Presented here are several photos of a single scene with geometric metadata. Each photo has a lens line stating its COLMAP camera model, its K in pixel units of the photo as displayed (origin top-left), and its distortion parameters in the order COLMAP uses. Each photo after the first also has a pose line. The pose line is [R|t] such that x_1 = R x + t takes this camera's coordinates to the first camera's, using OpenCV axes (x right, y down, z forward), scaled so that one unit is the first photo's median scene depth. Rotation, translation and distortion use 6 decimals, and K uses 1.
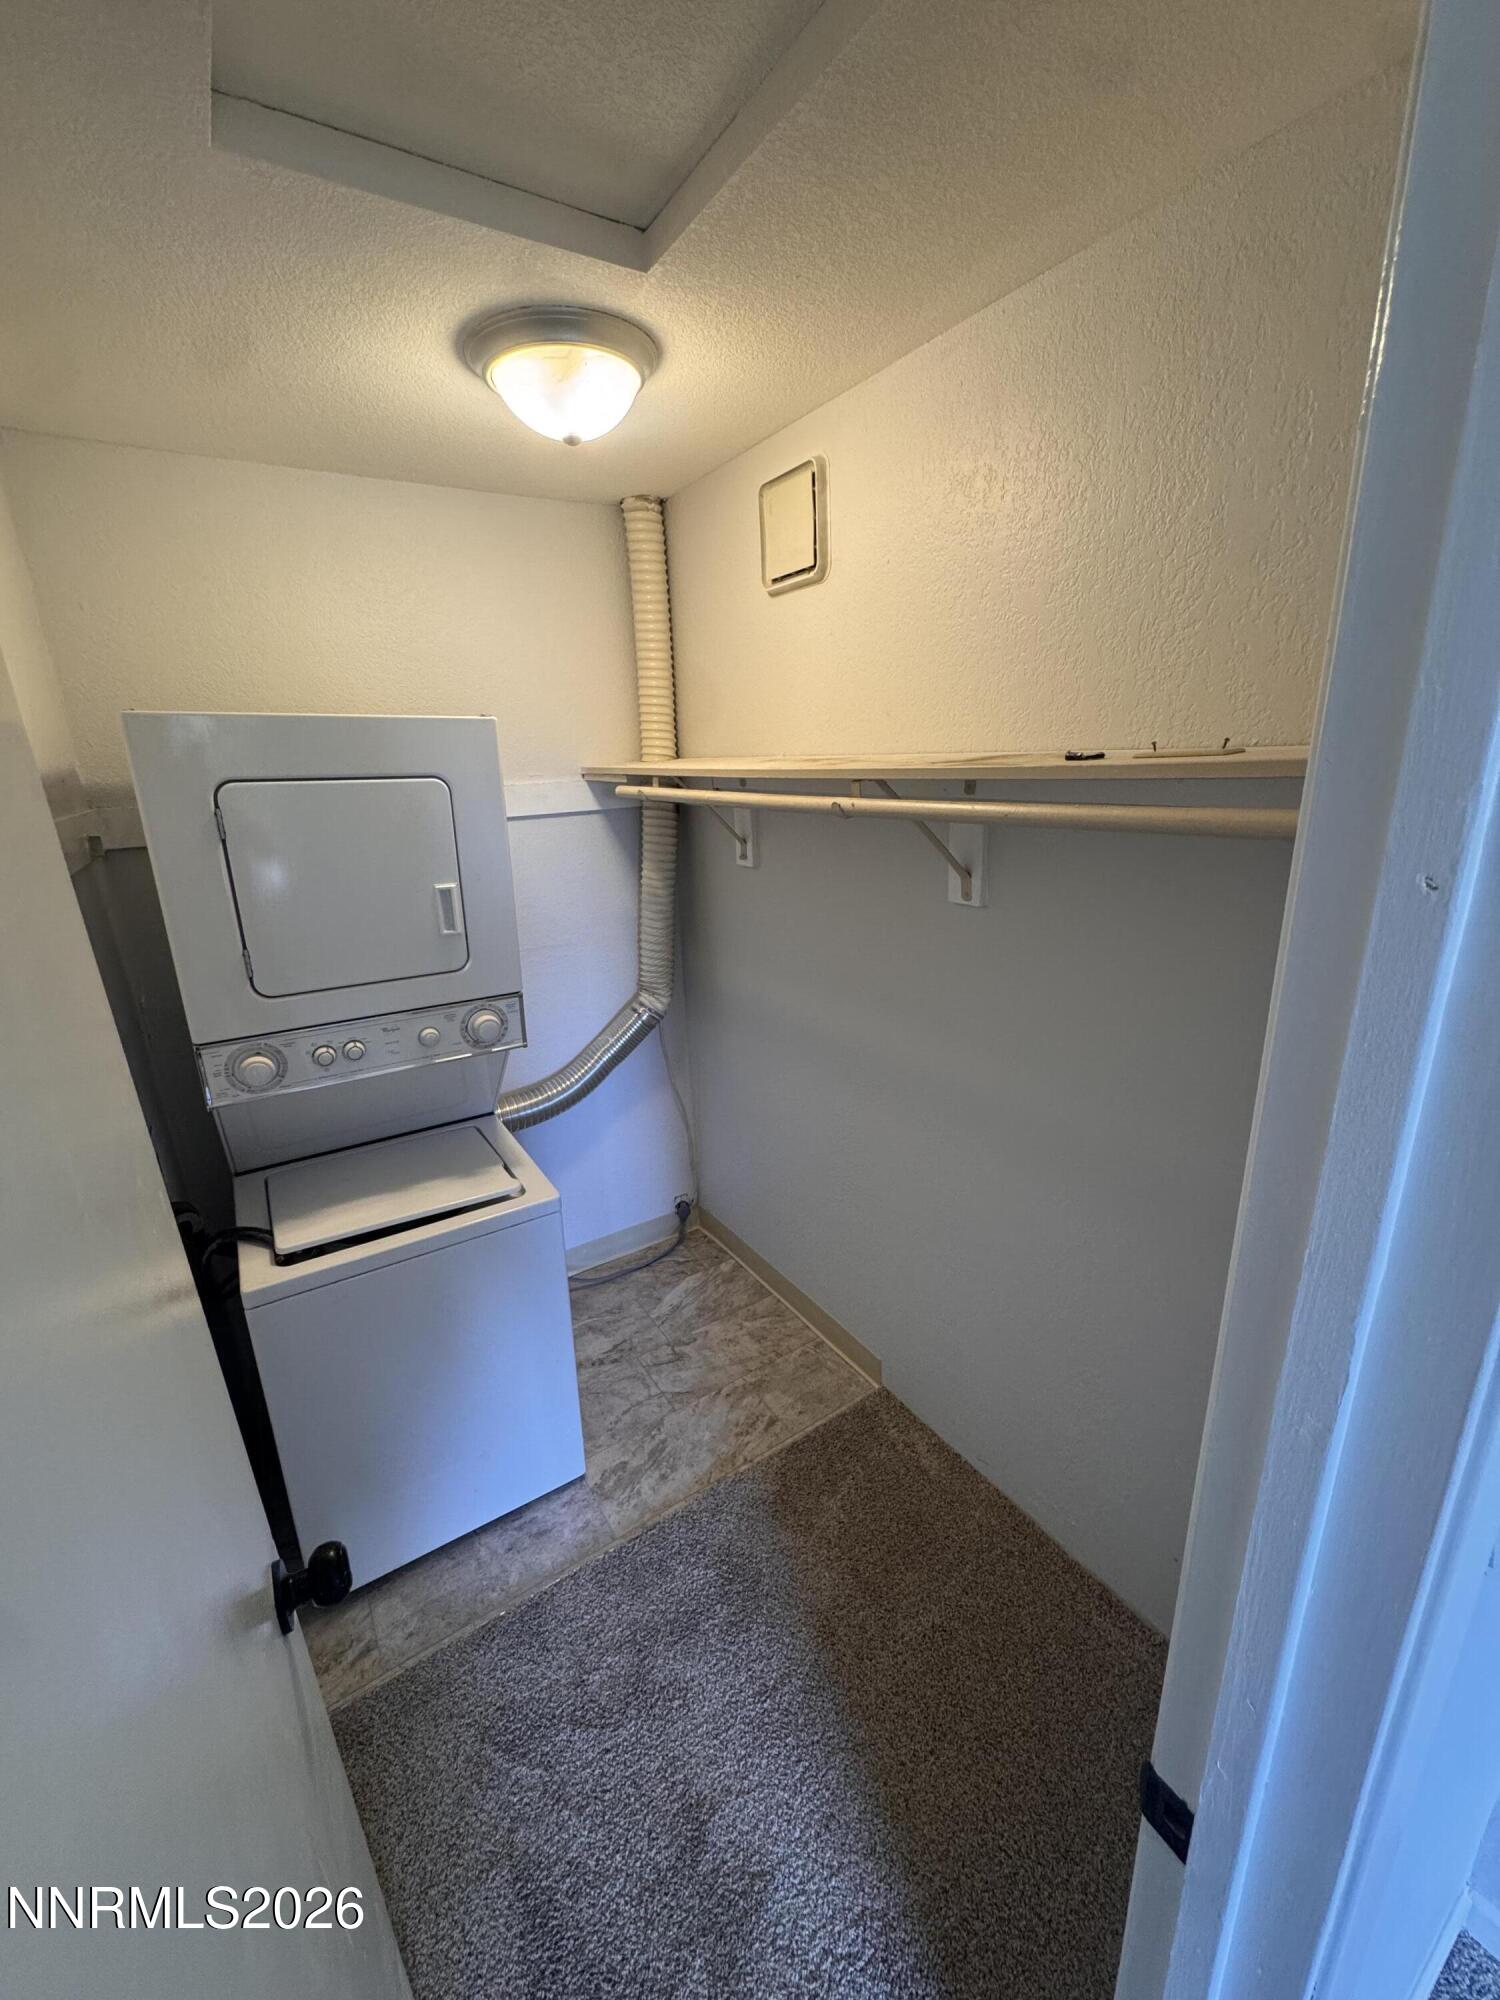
lens RADIAL K [[800.9, 0, 750.0], [0, 800.9, 1000.0], [0, 0, 1]] dist [-0.001414, 0.000124]
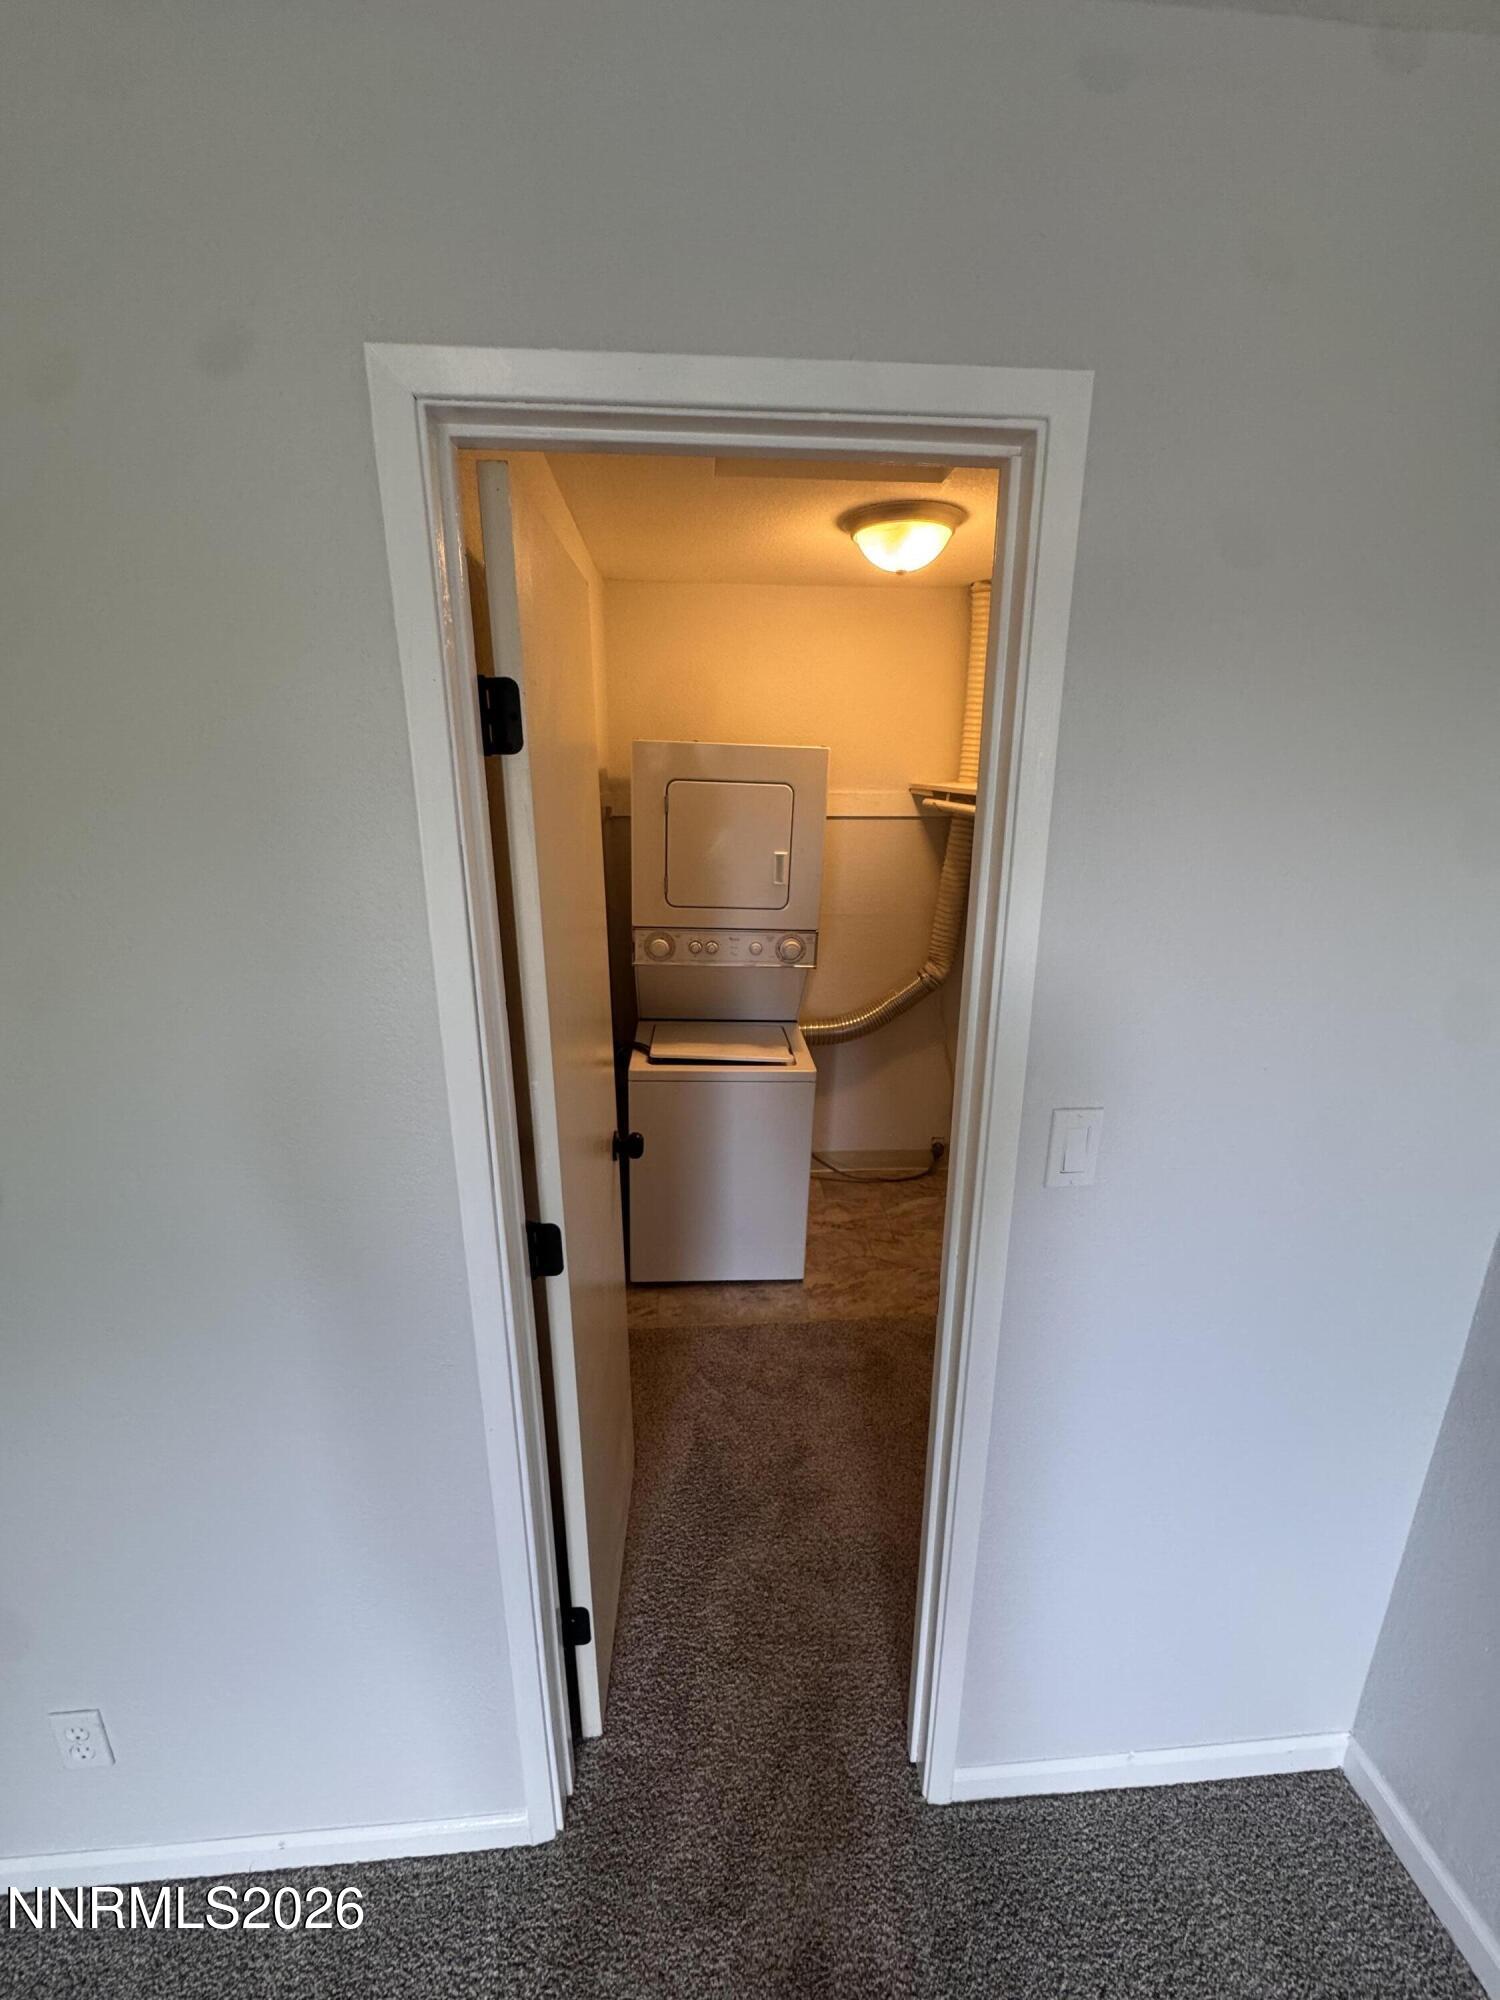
lens RADIAL K [[800.9, 0, 750.0], [0, 800.9, 1000.0], [0, 0, 1]] dist [-0.001414, 0.000124]
pose [[0.872700, 0.176953, -0.455063, 0.302295], [-0.184642, 0.982409, 0.027916, 0.097685], [0.451998, 0.059661, 0.890021, -0.369882]]
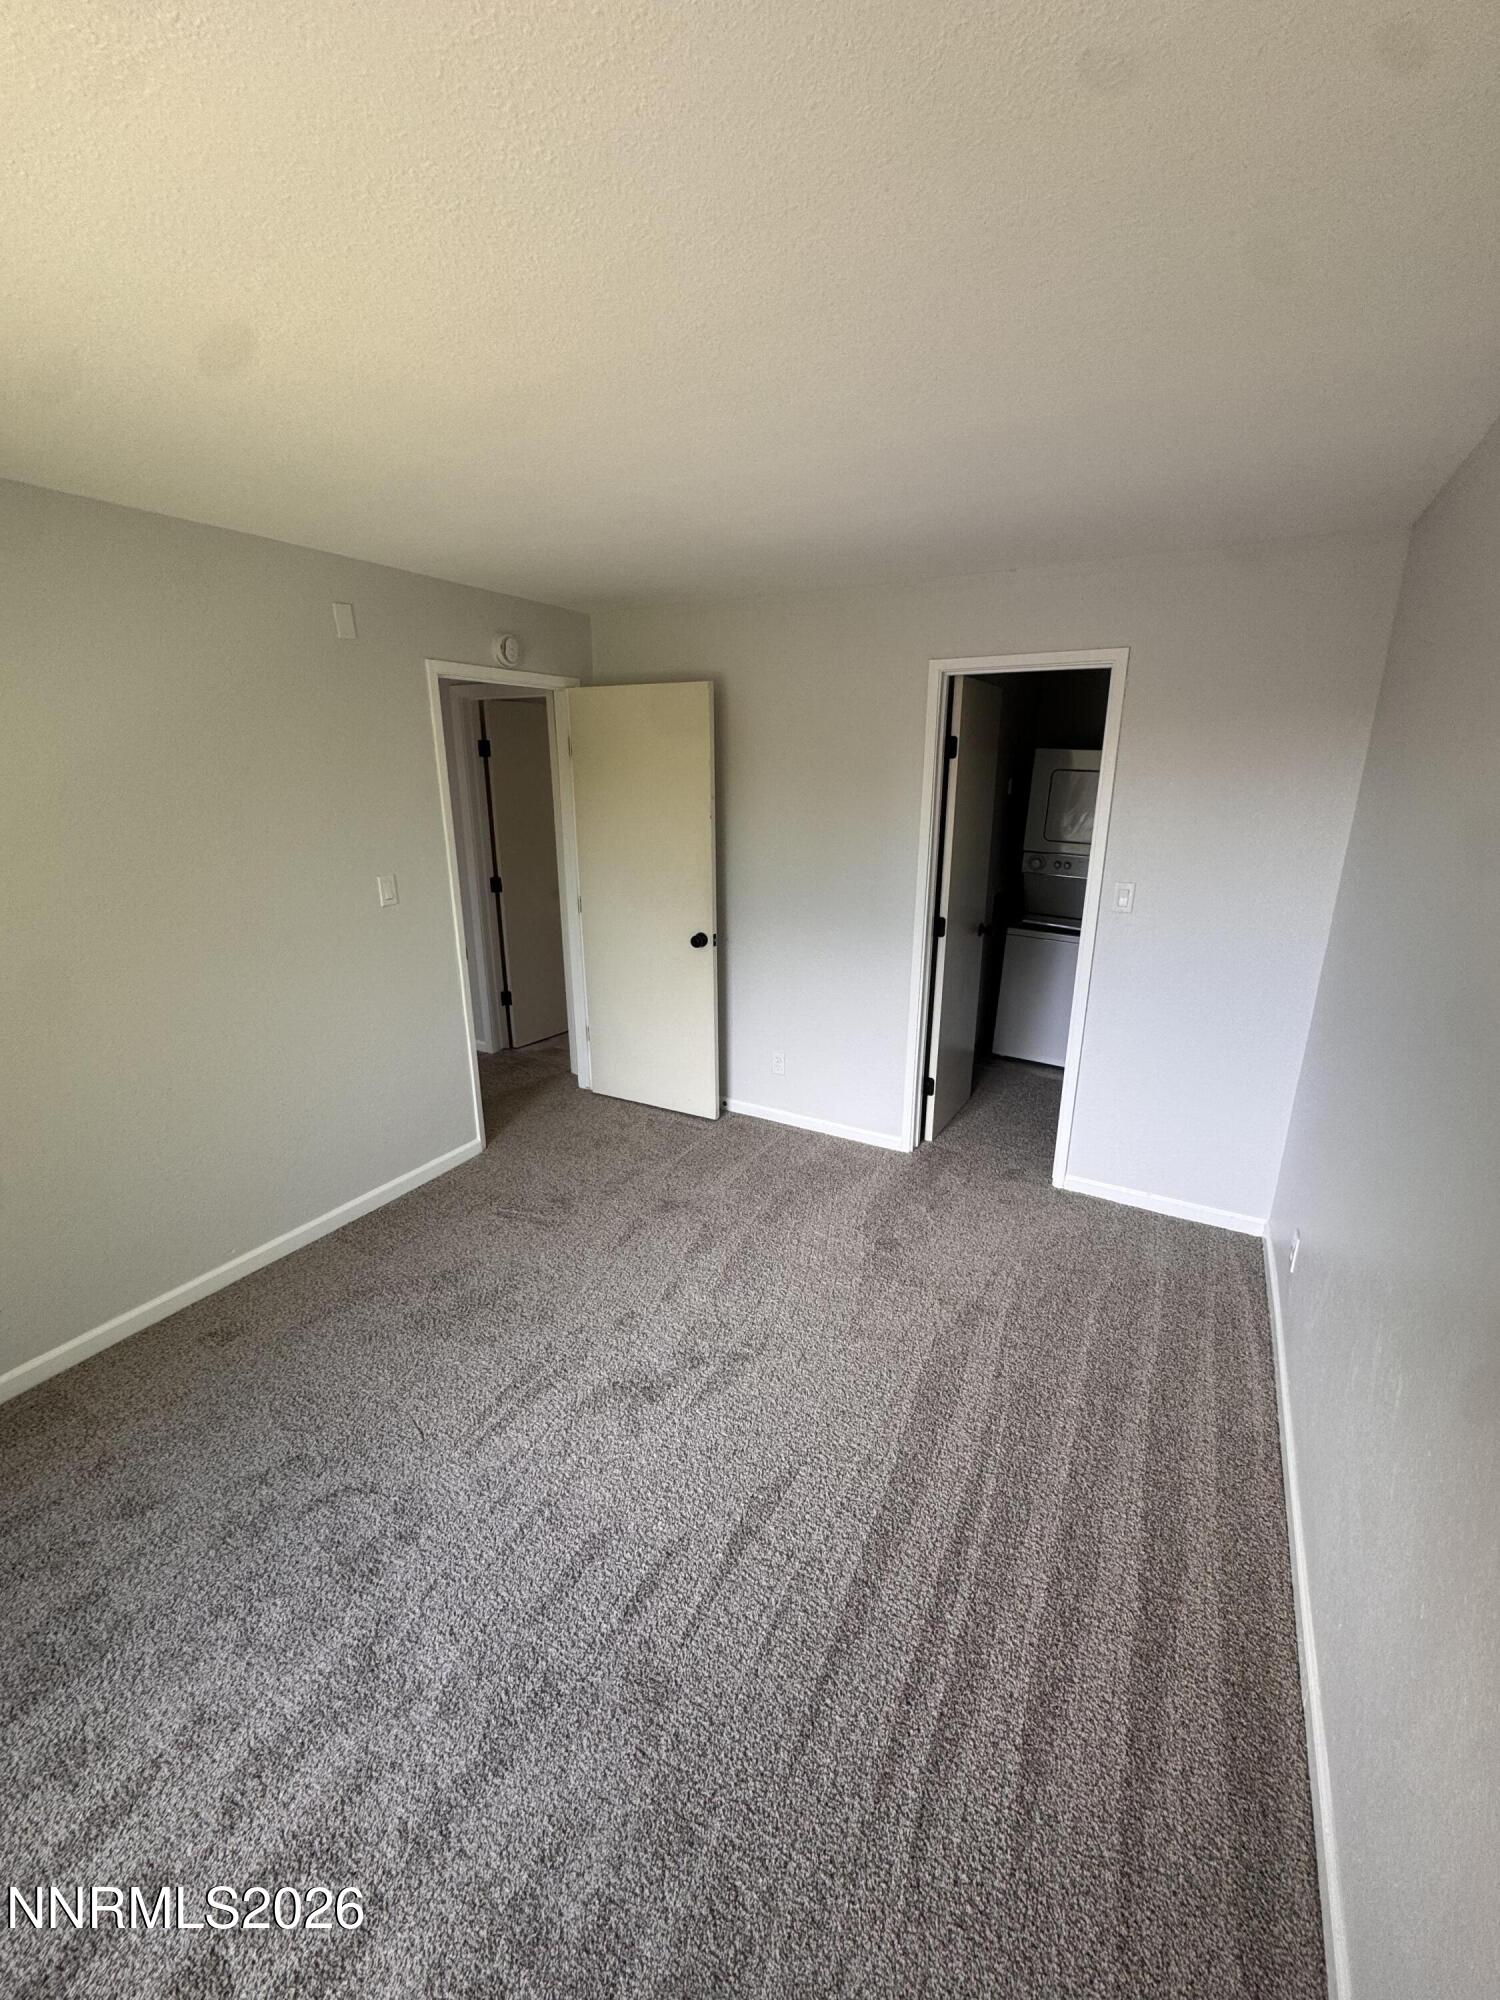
lens RADIAL K [[800.9, 0, 750.0], [0, 800.9, 1000.0], [0, 0, 1]] dist [-0.001414, 0.000124]
pose [[0.460960, 0.294666, -0.837071, 1.336909], [-0.285981, 0.942266, 0.174213, 0.303966], [0.840078, 0.159081, 0.518616, -1.194864]]
